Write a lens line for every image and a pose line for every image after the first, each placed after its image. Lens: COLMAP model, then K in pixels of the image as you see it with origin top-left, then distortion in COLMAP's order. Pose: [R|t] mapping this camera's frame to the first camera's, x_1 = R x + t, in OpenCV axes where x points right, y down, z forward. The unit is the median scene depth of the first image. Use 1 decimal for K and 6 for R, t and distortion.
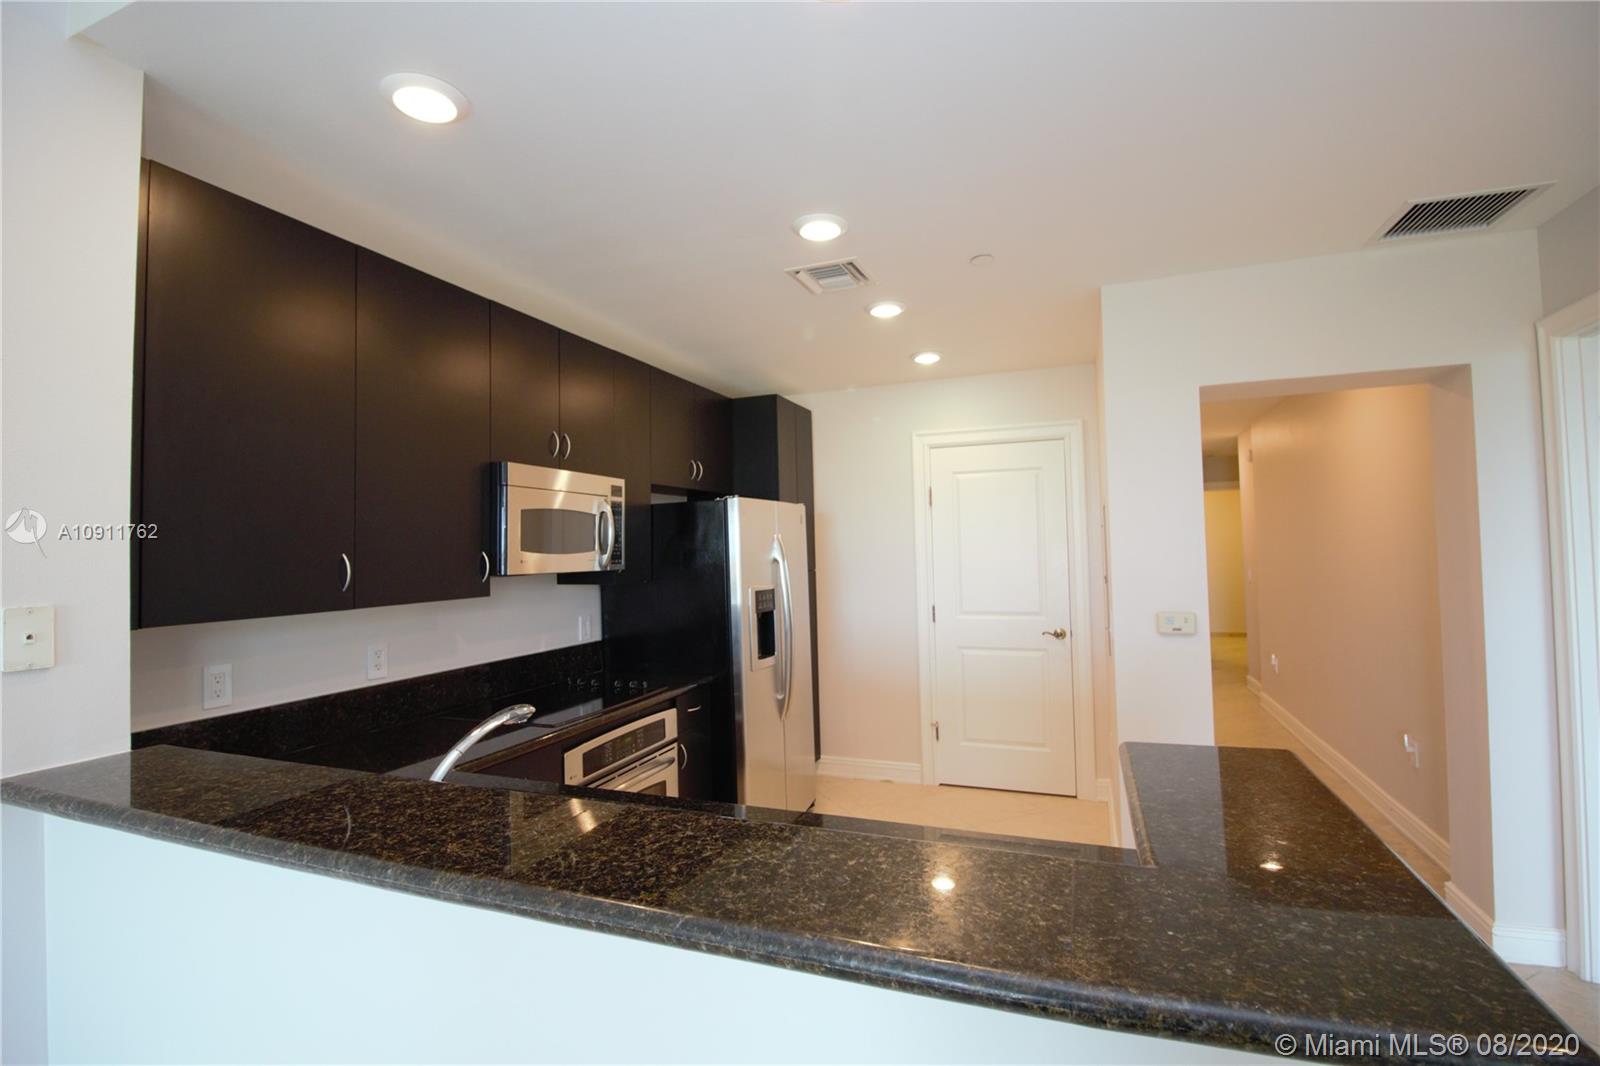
lens RADIAL K [[740.6, 0, 793.4], [0, 740.6, 521.2], [0, 0, 1]] dist [-0.004469, -0.009969]
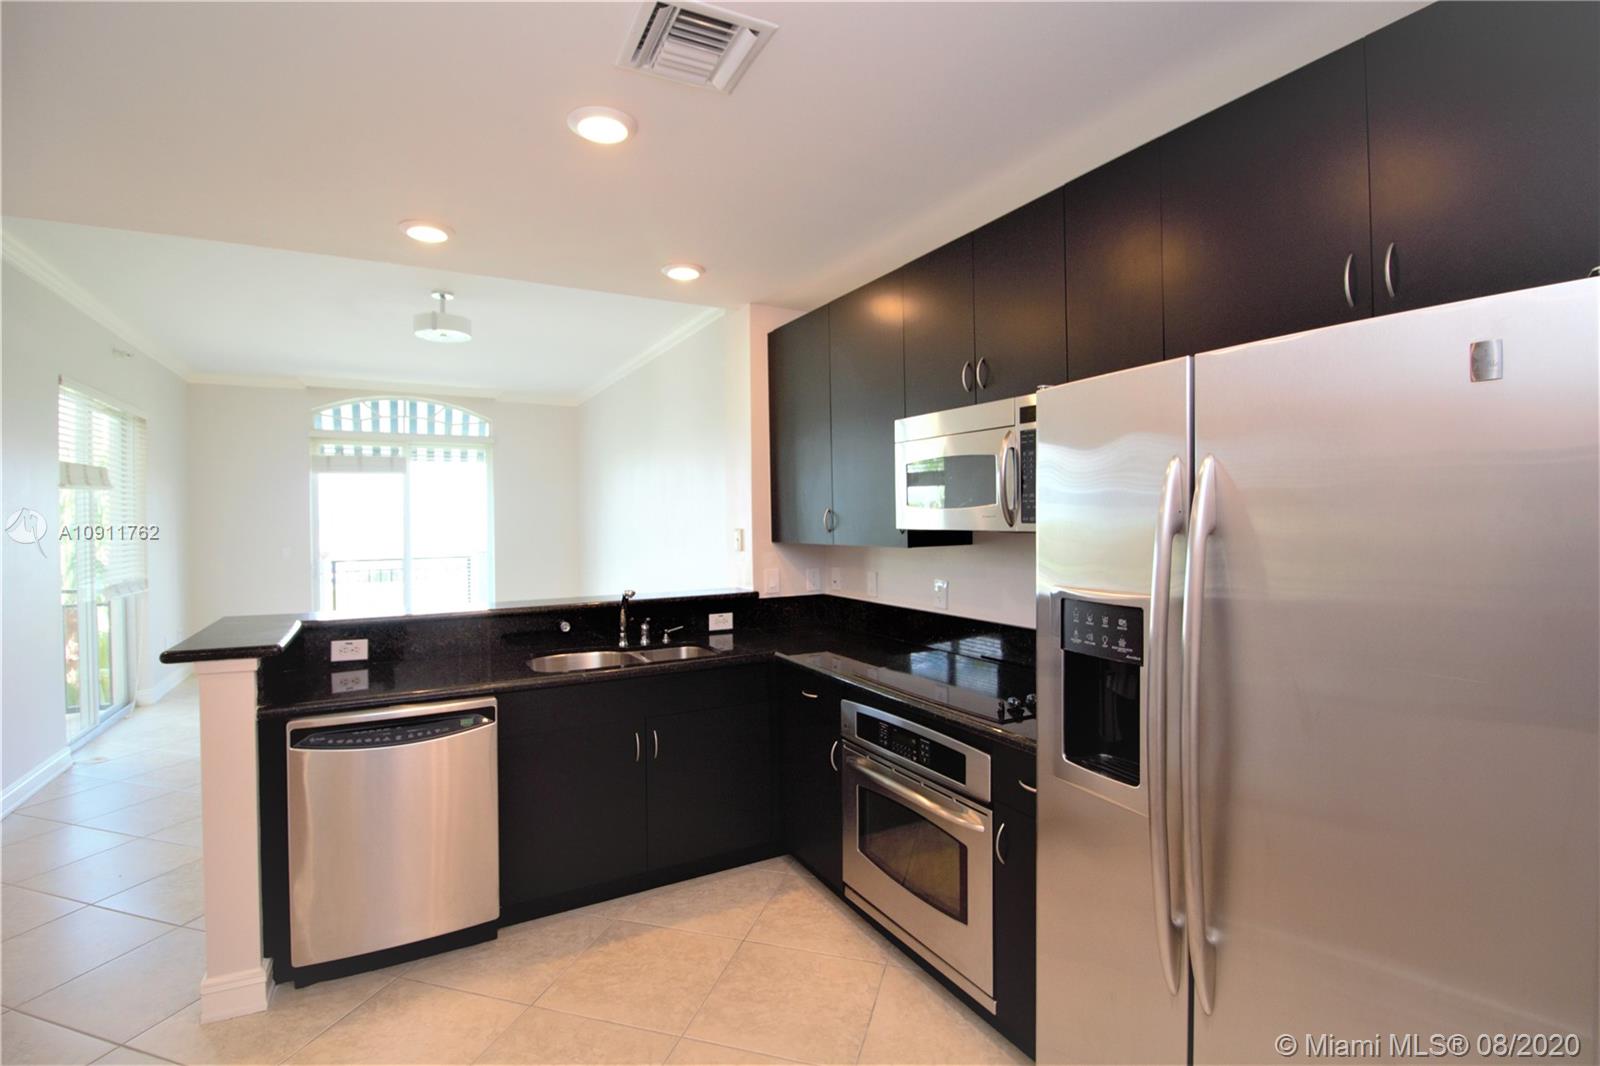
lens RADIAL K [[740.6, 0, 792.3], [0, 740.6, 521.6], [0, 0, 1]] dist [-0.004469, -0.009969]
pose [[-0.647854, 0.035108, -0.760955, 0.421686], [0.056534, 0.998399, -0.002068, 0.046980], [0.759664, -0.044359, -0.648801, 1.299394]]
